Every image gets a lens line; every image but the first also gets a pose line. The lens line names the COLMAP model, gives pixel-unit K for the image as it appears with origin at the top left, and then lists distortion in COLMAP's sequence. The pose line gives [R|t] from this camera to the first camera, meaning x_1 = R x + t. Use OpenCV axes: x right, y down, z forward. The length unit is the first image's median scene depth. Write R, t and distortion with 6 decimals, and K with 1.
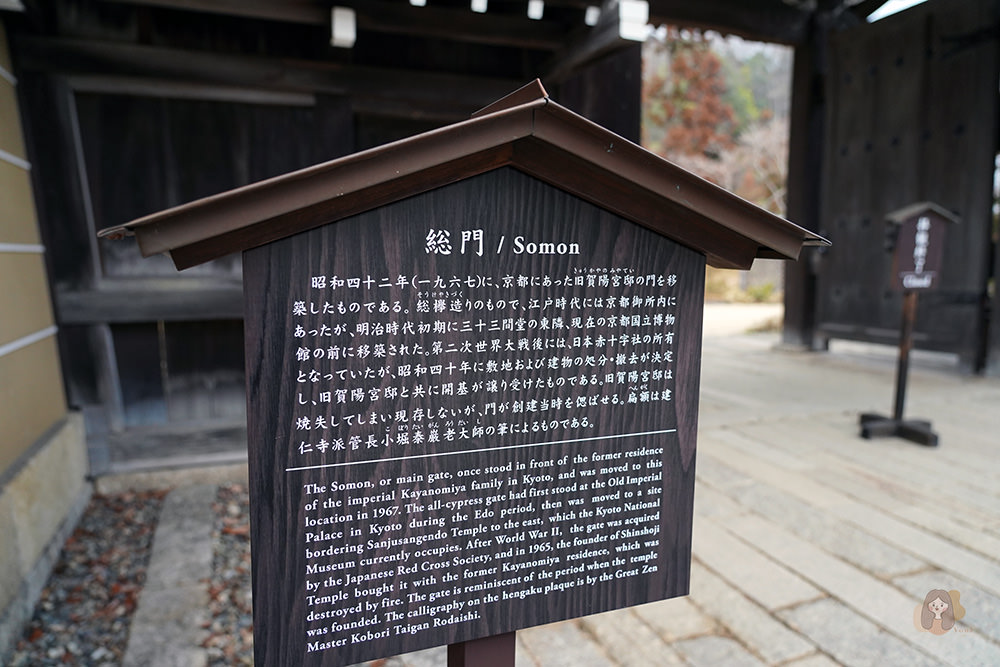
lens RADIAL K [[693.7, 0, 500.0], [0, 693.7, 333.5], [0, 0, 1]] dist [0.001168, 0.000091]
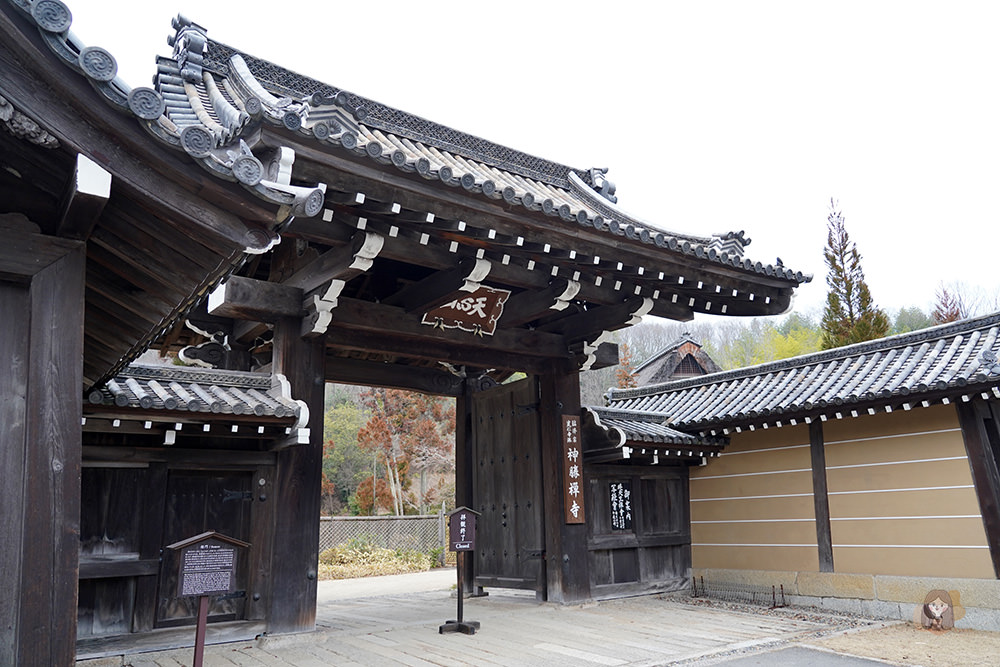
lens RADIAL K [[693.7, 0, 500.0], [0, 693.7, 333.5], [0, 0, 1]] dist [0.001168, 0.000091]
pose [[0.956953, 0.053604, 0.285250, 0.094151], [0.056480, 0.929618, -0.364171, 0.084115], [-0.284695, 0.364605, 0.886573, -0.962384]]
